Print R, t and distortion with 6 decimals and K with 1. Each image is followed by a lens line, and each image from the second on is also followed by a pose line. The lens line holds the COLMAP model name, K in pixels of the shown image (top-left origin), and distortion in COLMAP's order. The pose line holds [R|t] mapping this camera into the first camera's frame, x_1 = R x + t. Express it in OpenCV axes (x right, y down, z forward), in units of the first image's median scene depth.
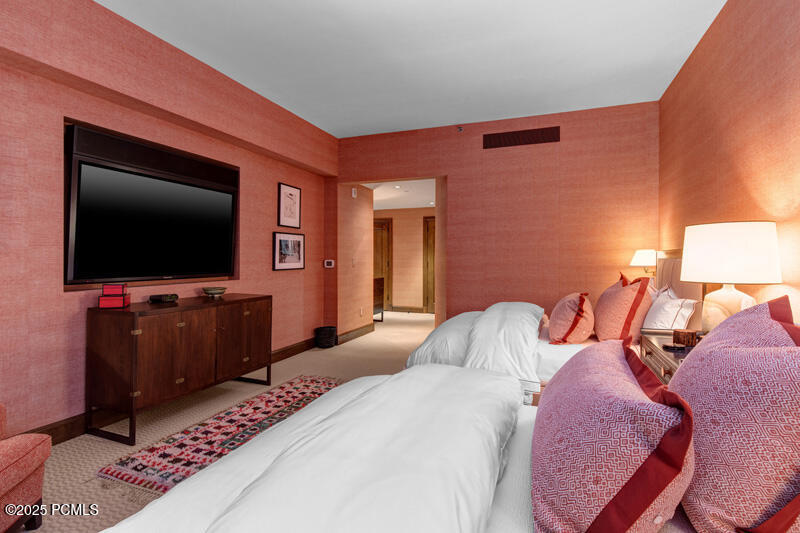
lens RADIAL K [[390.6, 0, 400.0], [0, 390.6, 261.9], [0, 0, 1]] dist [-0.000932, -0.002736]
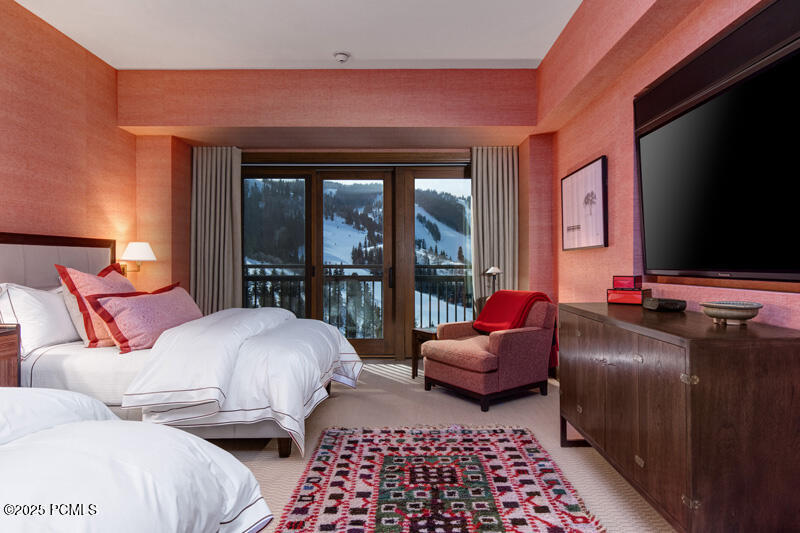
lens RADIAL K [[464.9, 0, 414.5], [0, 464.9, 262.1], [0, 0, 1]] dist [-0.001711, -0.000014]
pose [[-0.929354, -0.004887, -0.369157, 0.054073], [-0.004737, 0.999988, -0.001313, 0.030521], [0.369159, 0.000528, -0.929366, 1.826821]]
